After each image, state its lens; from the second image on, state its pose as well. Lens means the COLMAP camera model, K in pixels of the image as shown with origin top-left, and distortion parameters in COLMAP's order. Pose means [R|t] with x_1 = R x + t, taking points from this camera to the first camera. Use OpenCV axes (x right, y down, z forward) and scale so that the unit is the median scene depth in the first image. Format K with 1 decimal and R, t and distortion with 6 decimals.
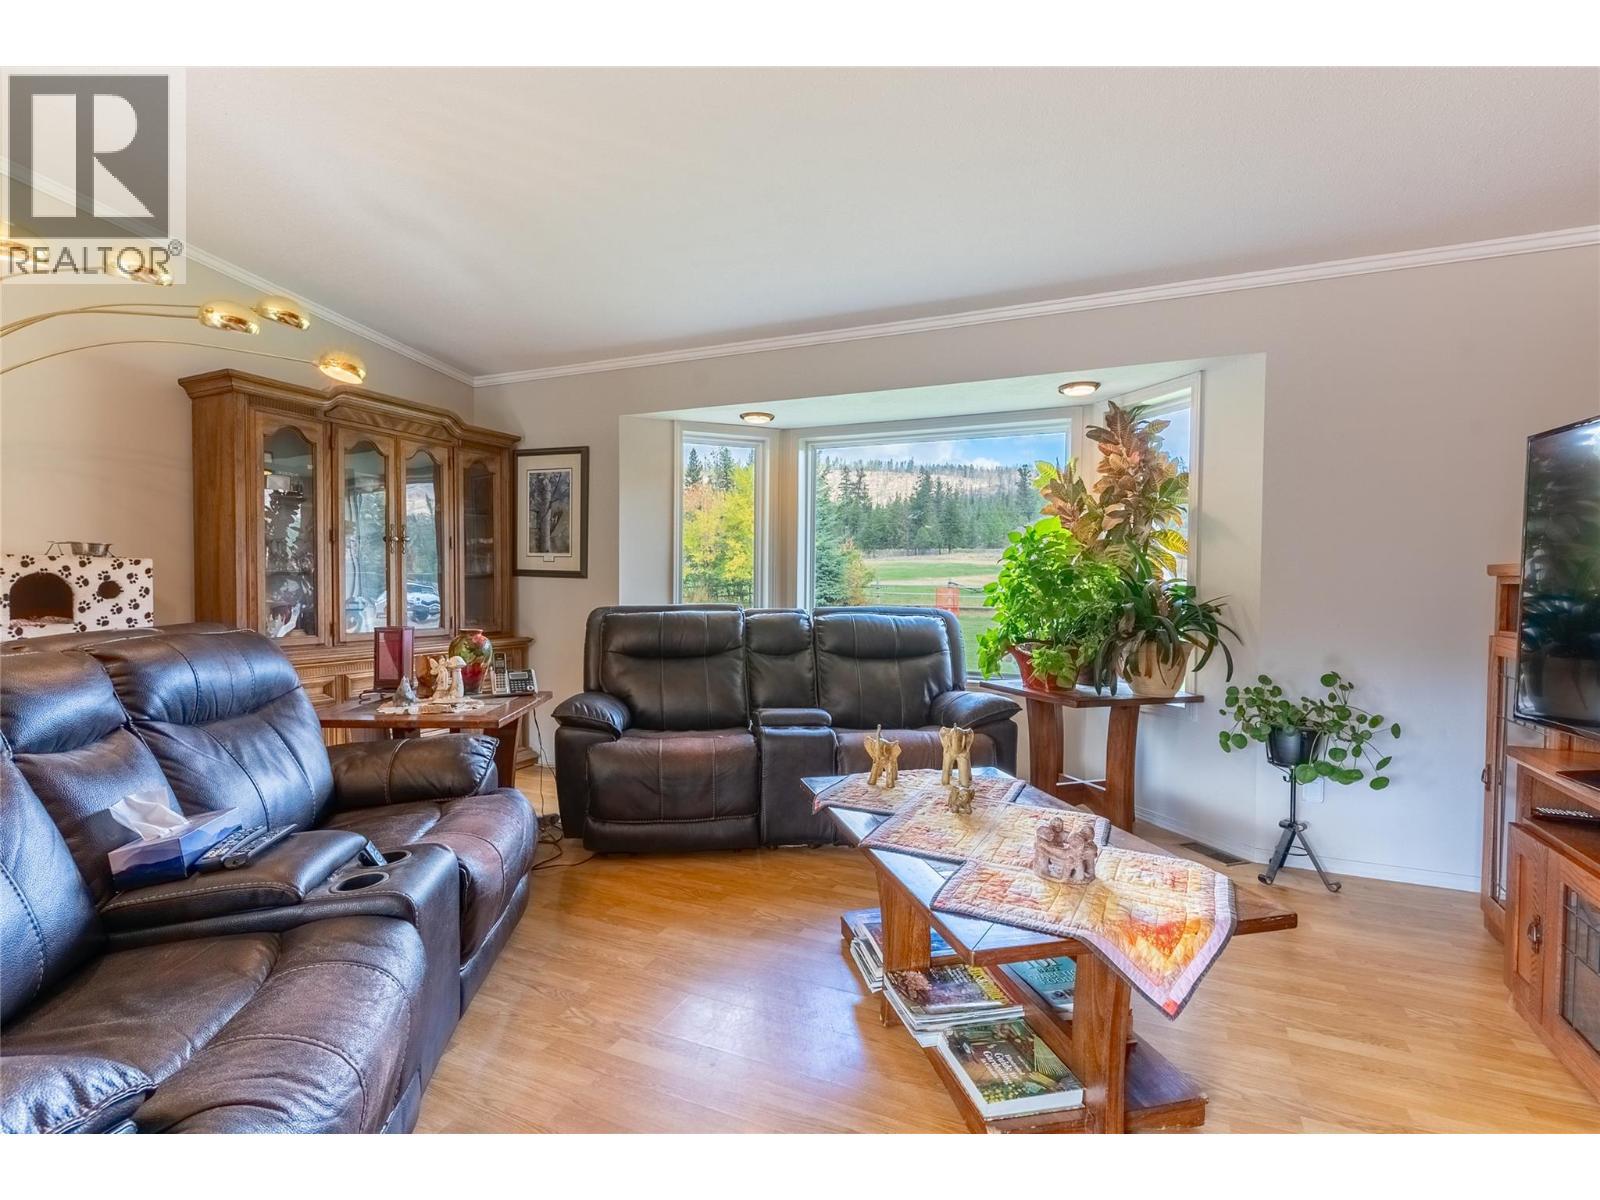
lens RADIAL K [[757.5, 0, 793.4], [0, 757.5, 599.7], [0, 0, 1]] dist [-0.000167, 0.000096]
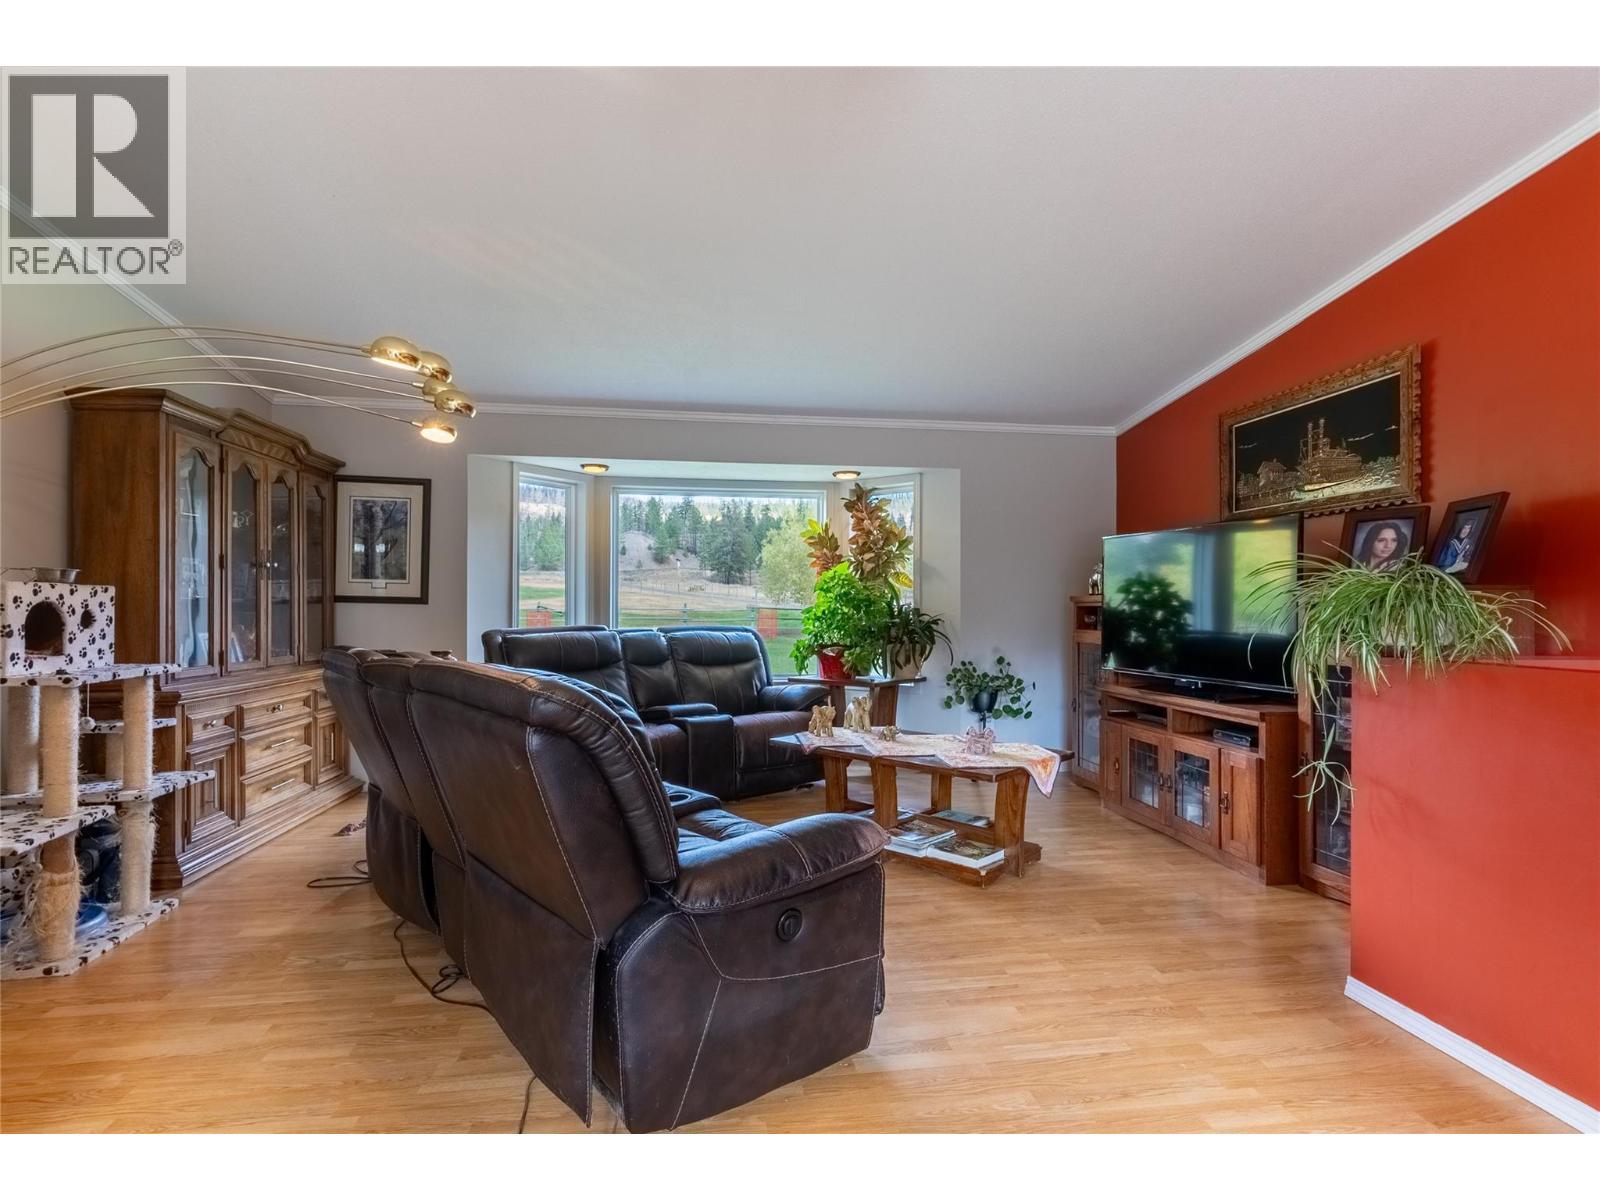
lens RADIAL K [[757.5, 0, 793.4], [0, 757.5, 599.7], [0, 0, 1]] dist [-0.000167, 0.000096]
pose [[0.853618, -0.000253, 0.520900, -0.521871], [0.015885, 0.999547, -0.025546, 0.000616], [-0.520658, 0.030081, 0.853235, -0.215999]]
